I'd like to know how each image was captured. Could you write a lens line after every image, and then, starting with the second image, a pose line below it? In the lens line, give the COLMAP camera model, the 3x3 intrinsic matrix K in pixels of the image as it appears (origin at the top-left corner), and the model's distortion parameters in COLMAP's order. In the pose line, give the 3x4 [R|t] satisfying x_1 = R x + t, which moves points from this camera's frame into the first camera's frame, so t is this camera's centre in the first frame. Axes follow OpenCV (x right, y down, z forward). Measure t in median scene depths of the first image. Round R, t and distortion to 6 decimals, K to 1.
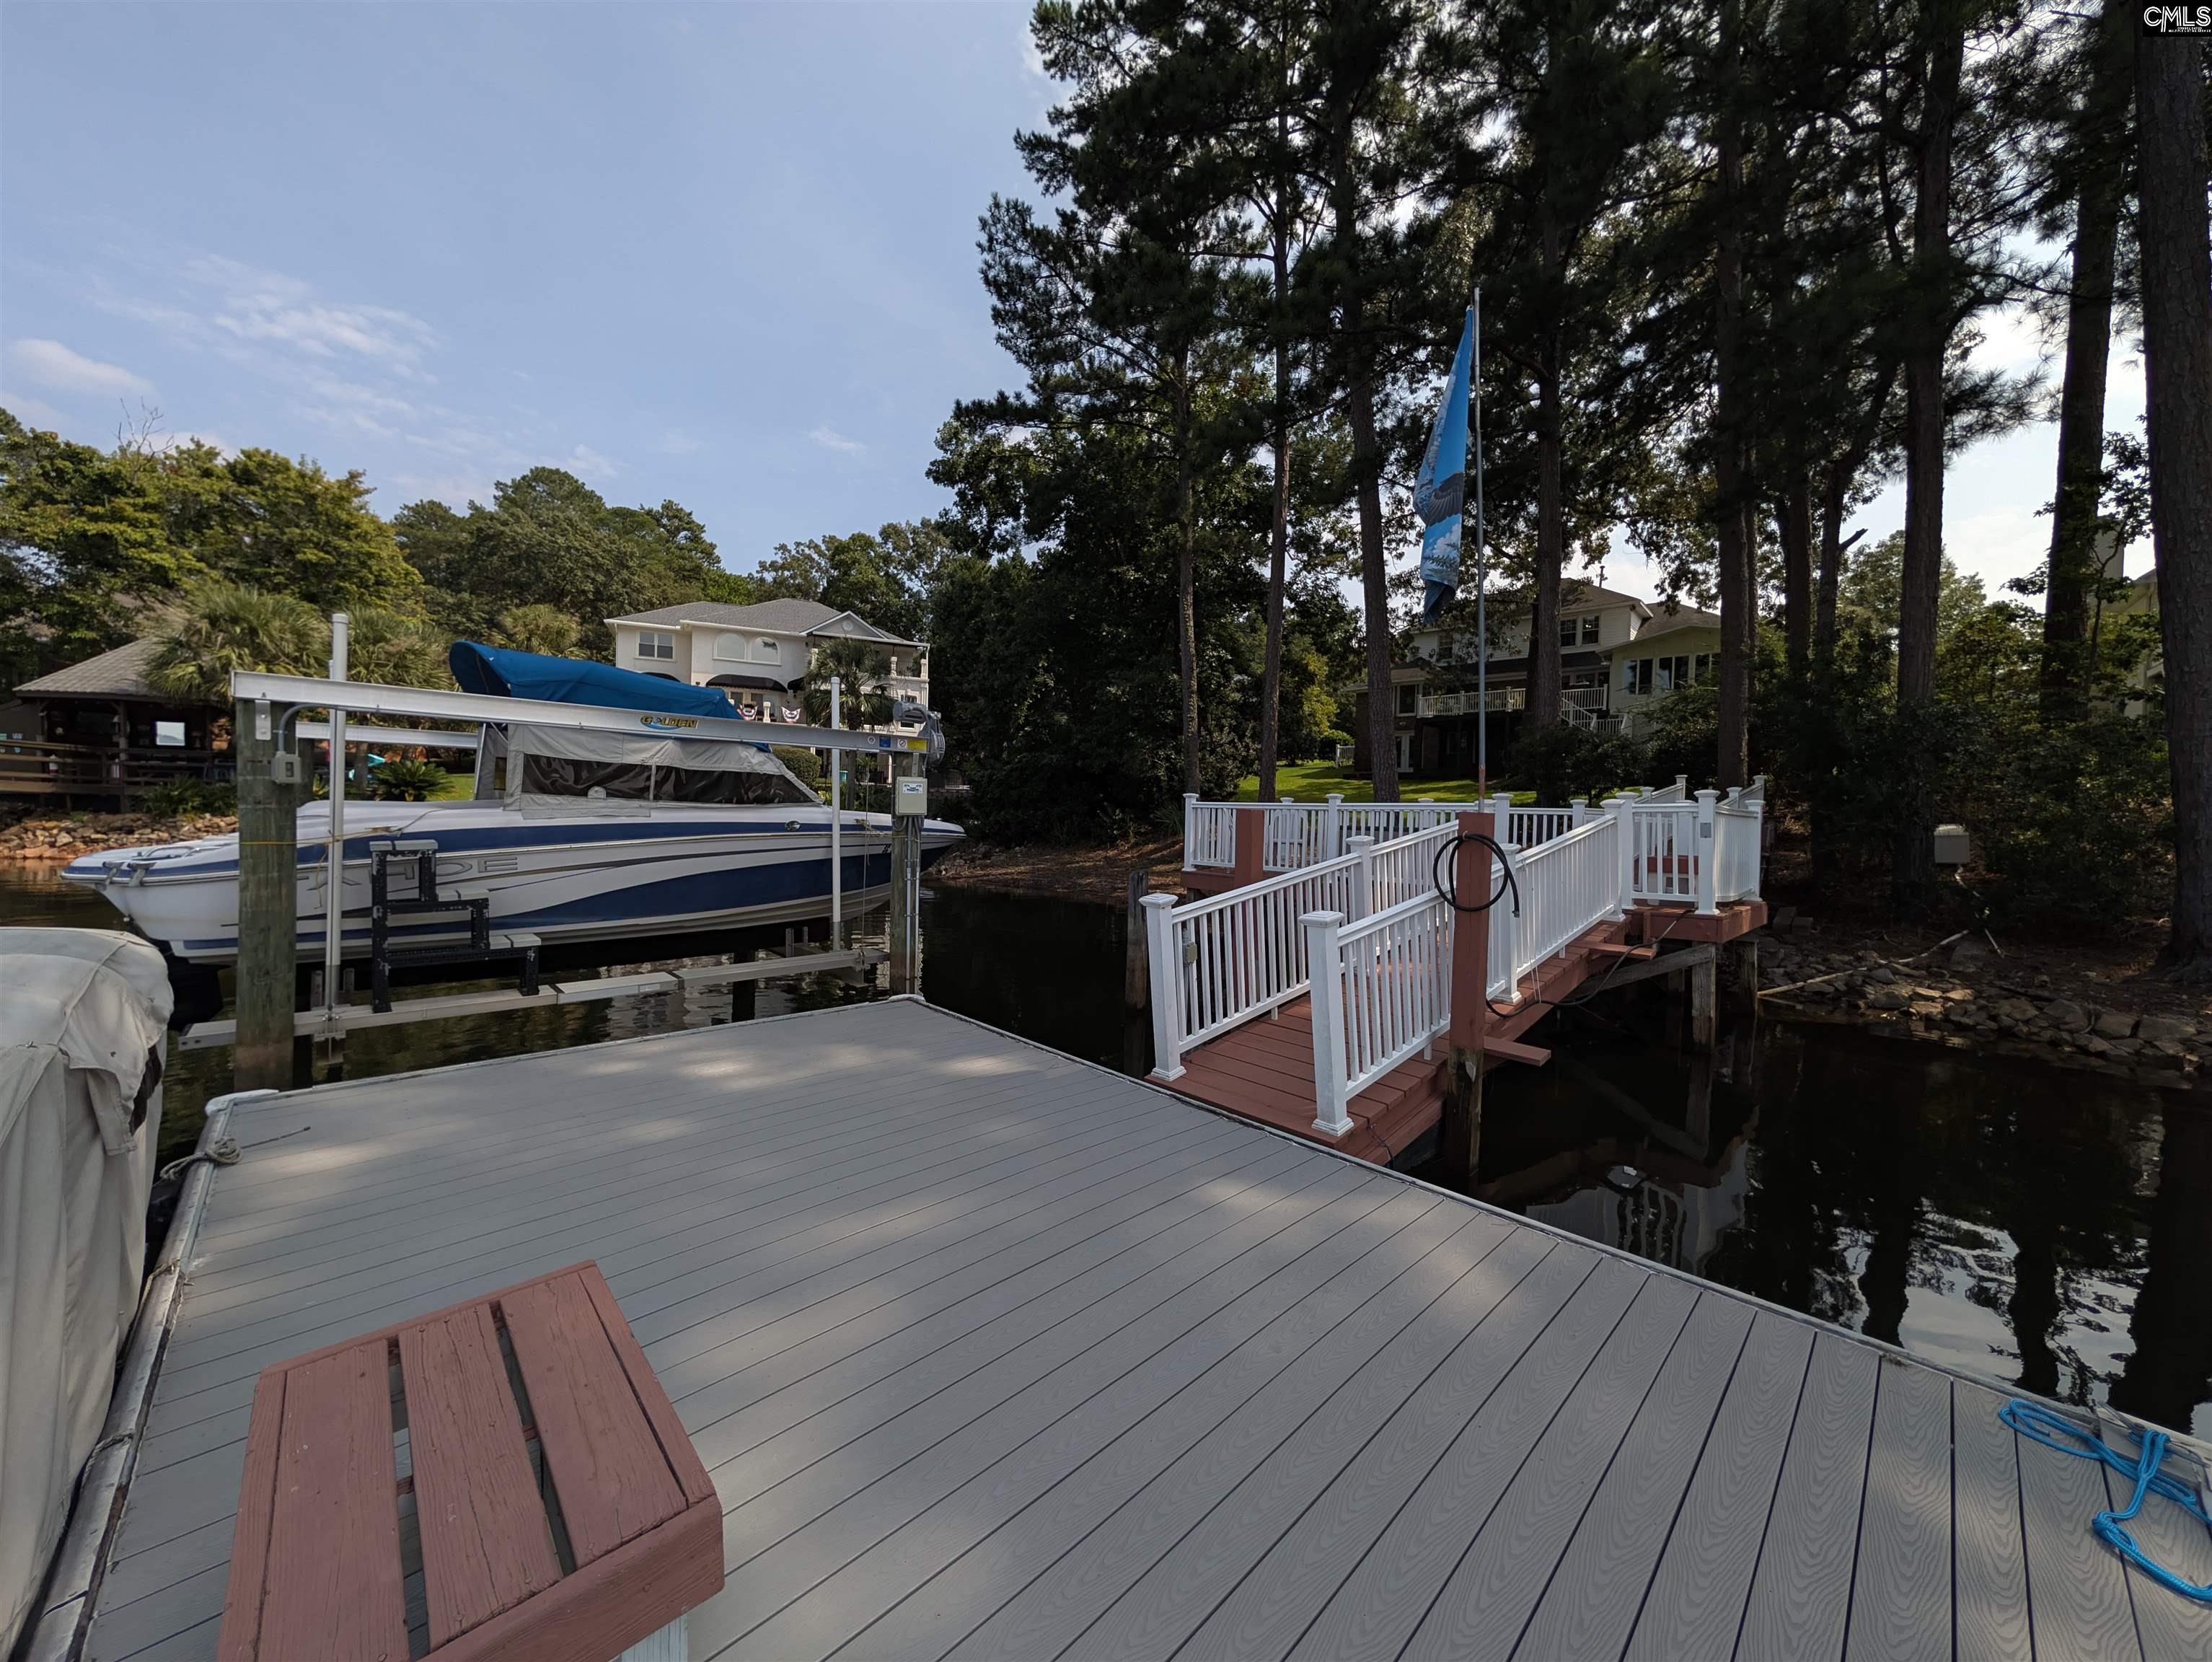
lens RADIAL K [[808.3, 0, 1104.3], [0, 808.3, 828.0], [0, 0, 1]] dist [-0.000052, 0.000110]
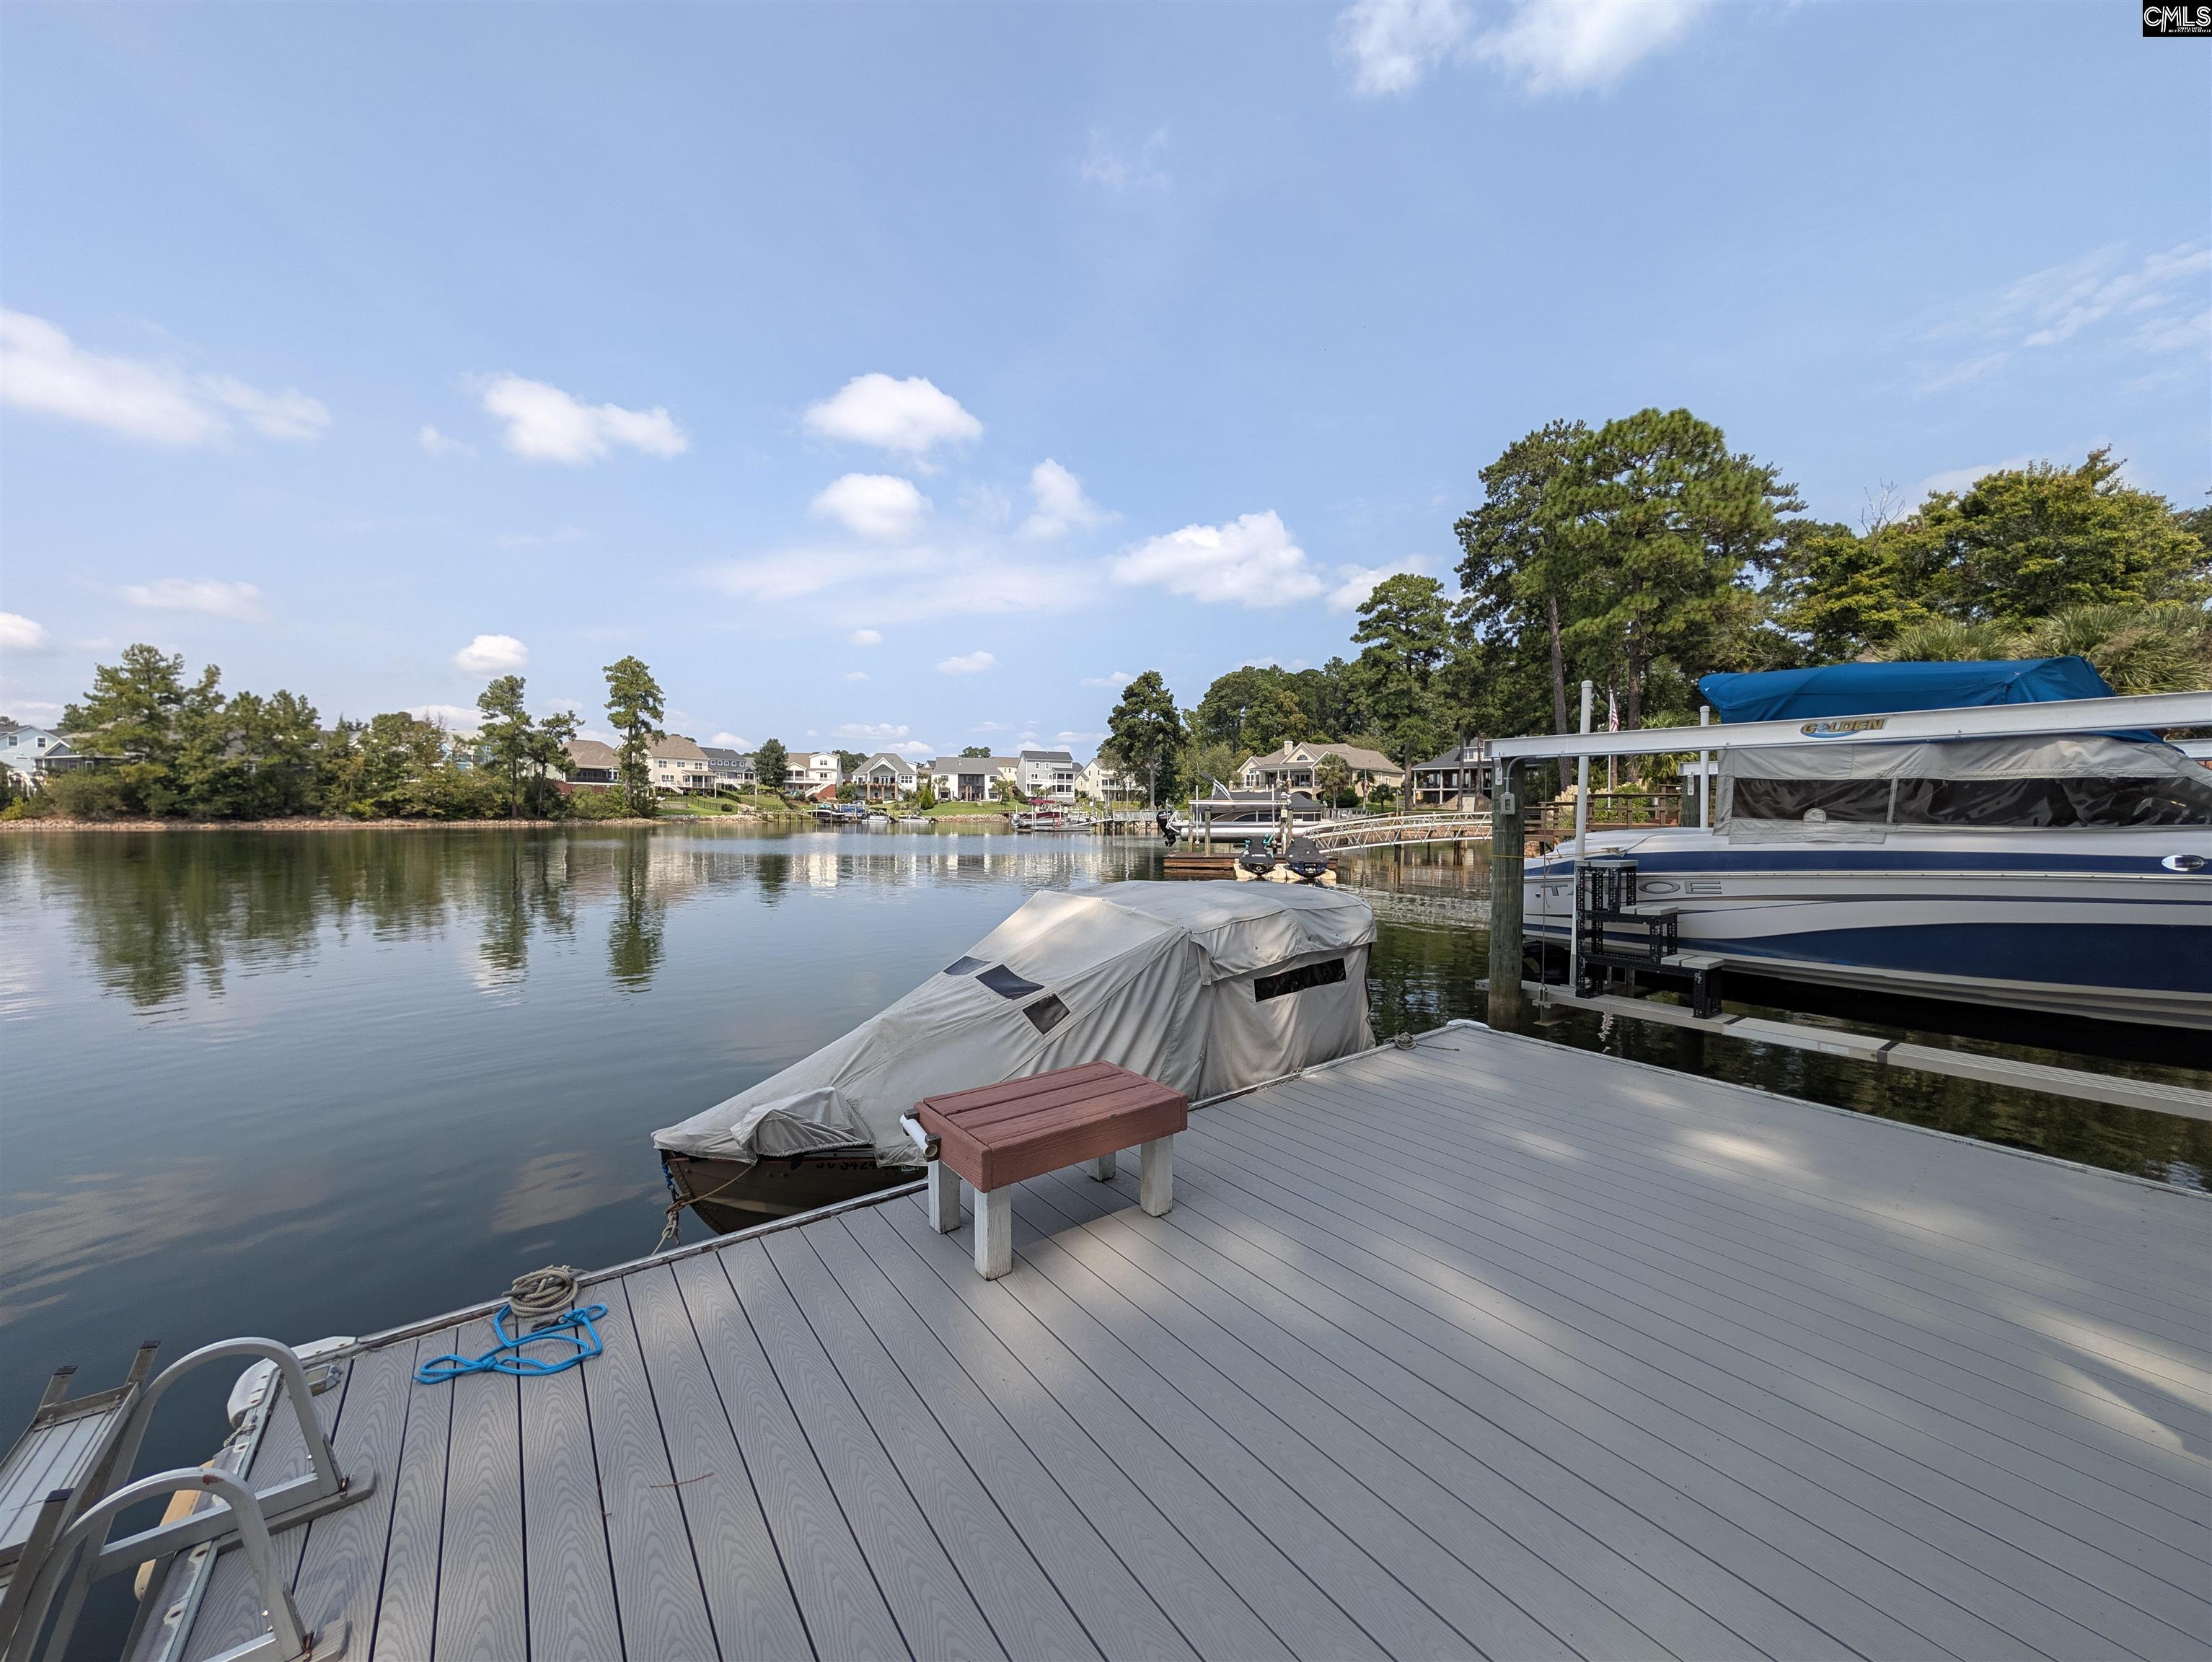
lens RADIAL K [[805.6, 0, 1107.6], [0, 805.6, 828.3], [0, 0, 1]] dist [-0.000558, 0.000385]
pose [[-0.115230, -0.007973, -0.993307, 0.314990], [-0.030667, 0.999520, -0.004466, -0.002665], [0.992865, 0.029948, -0.115419, 0.342867]]
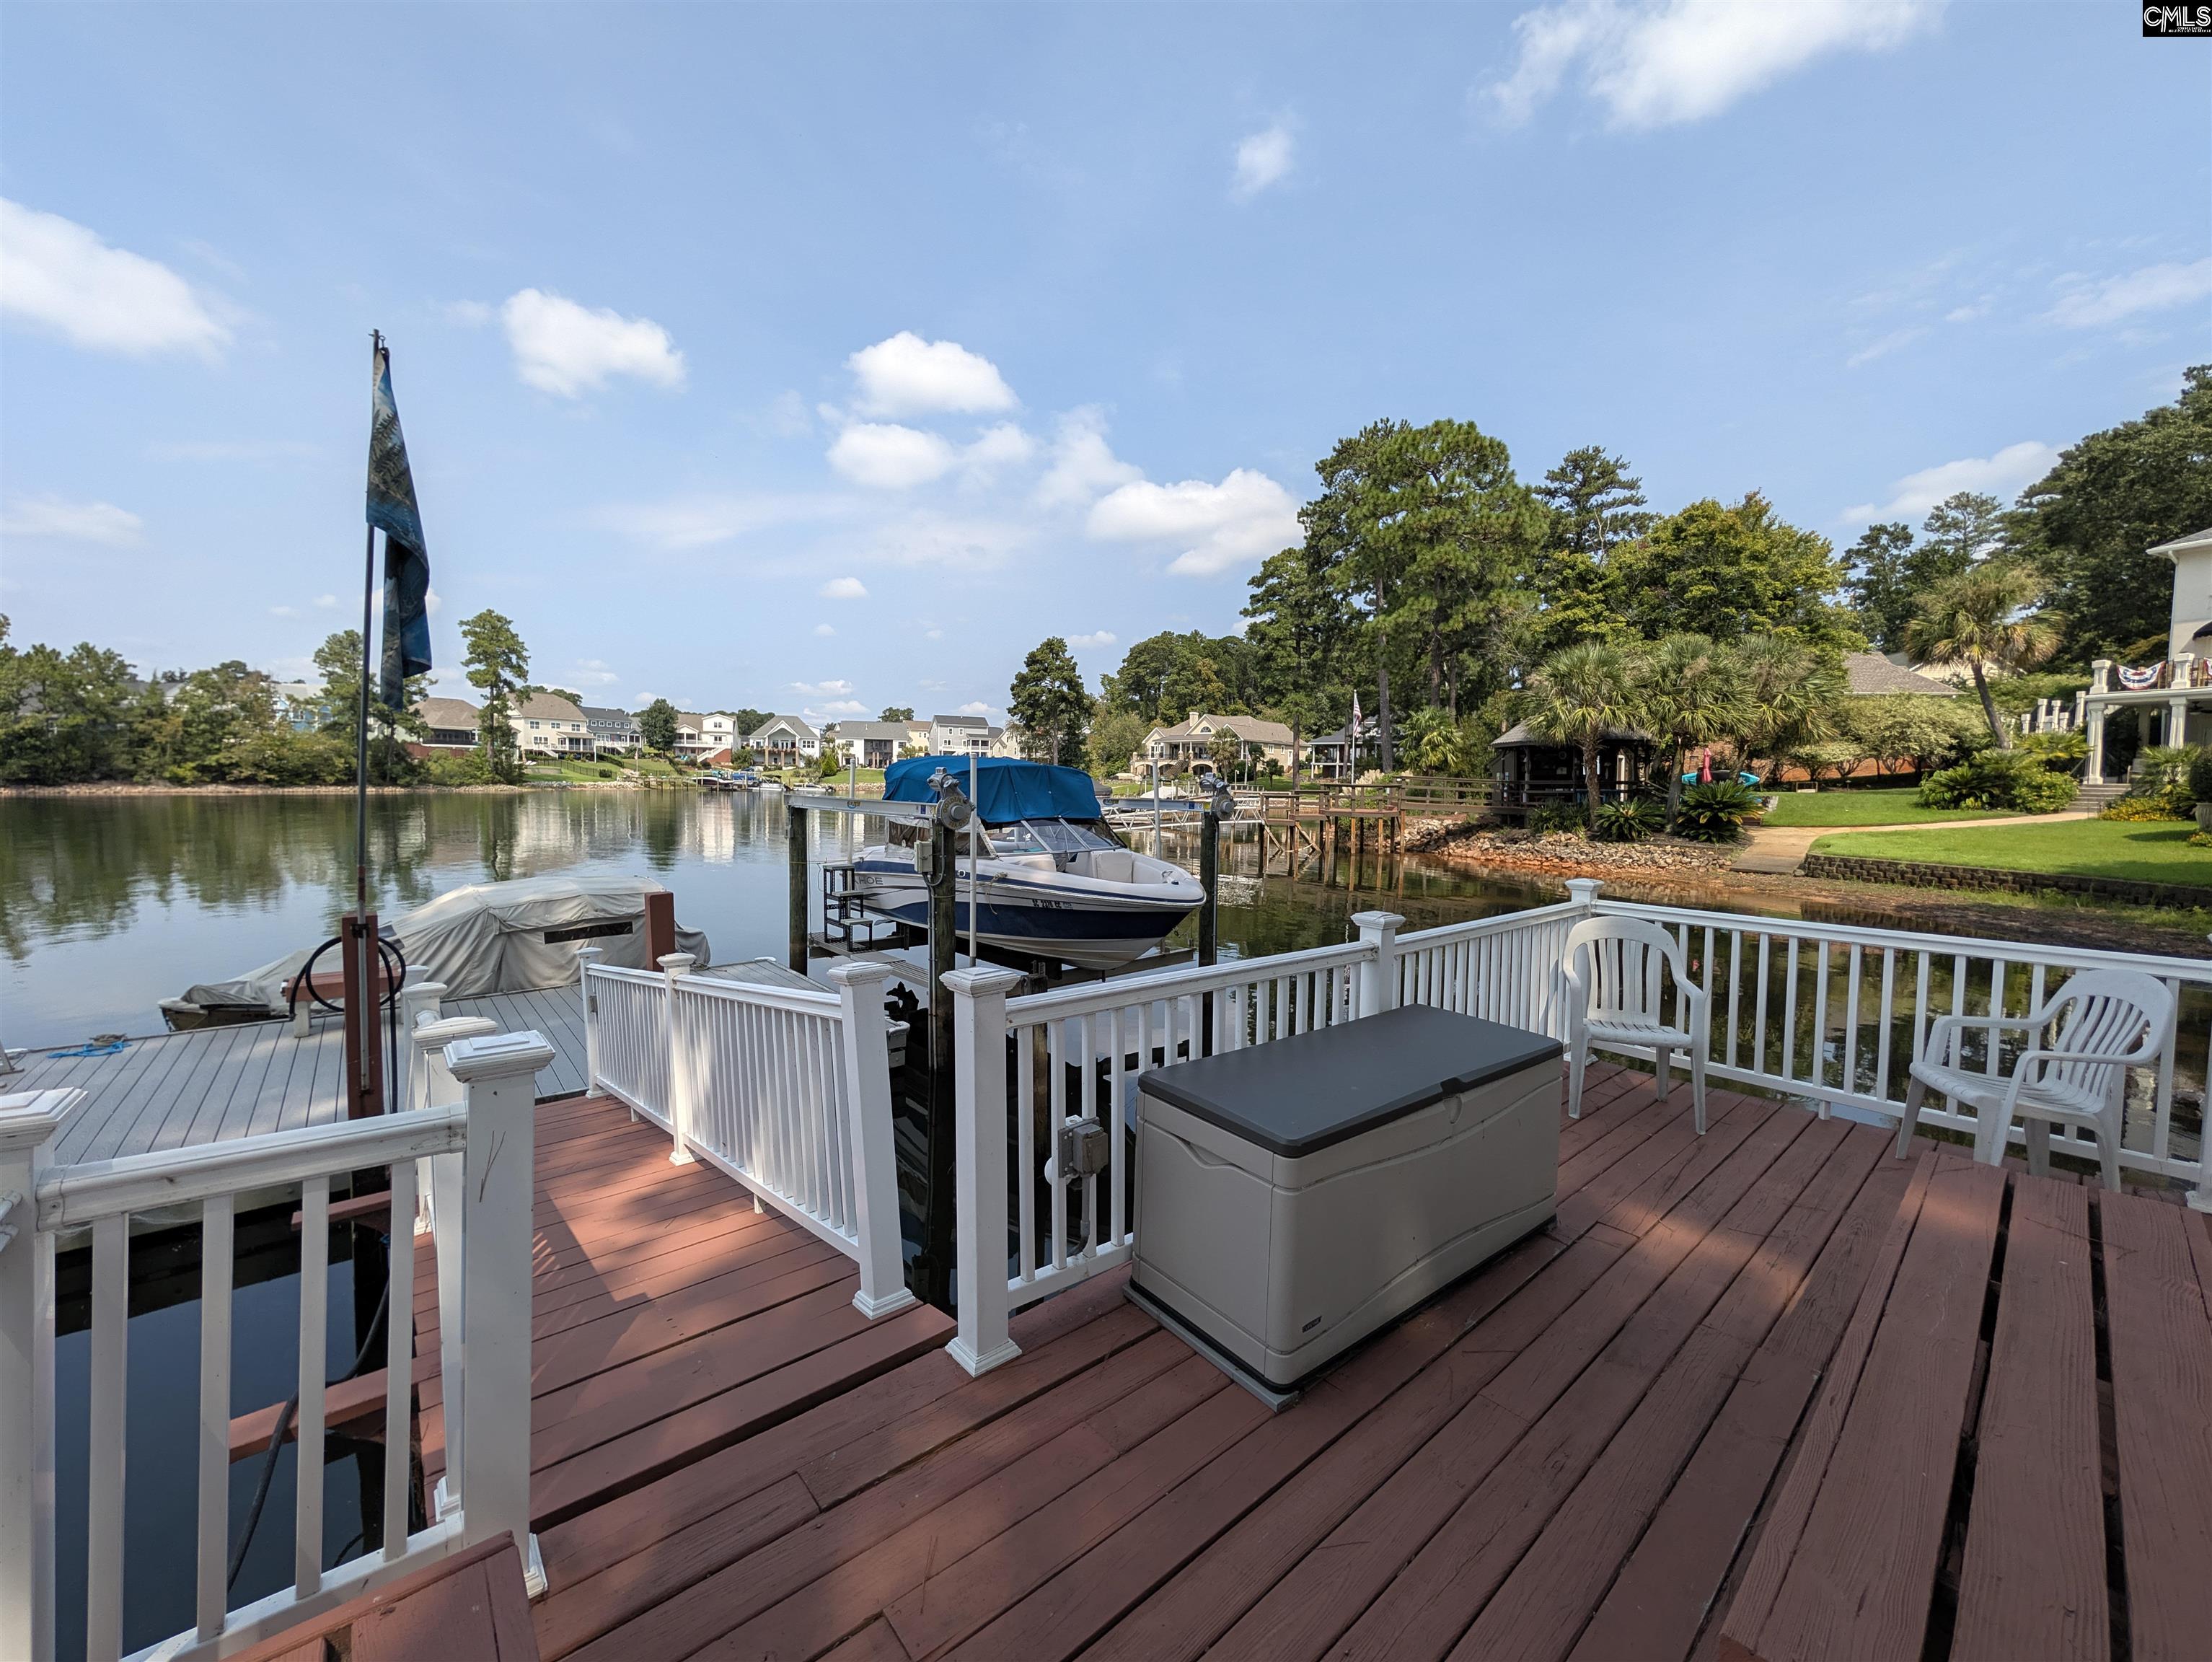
lens RADIAL K [[855.4, 0, 1108.6], [0, 855.4, 831.6], [0, 0, 1]] dist [-0.000297, -0.000266]
pose [[-0.045750, 0.033288, -0.998398, 1.128603], [-0.039004, 0.998623, 0.035083, -0.160821], [0.998191, 0.040546, -0.044389, 1.599143]]
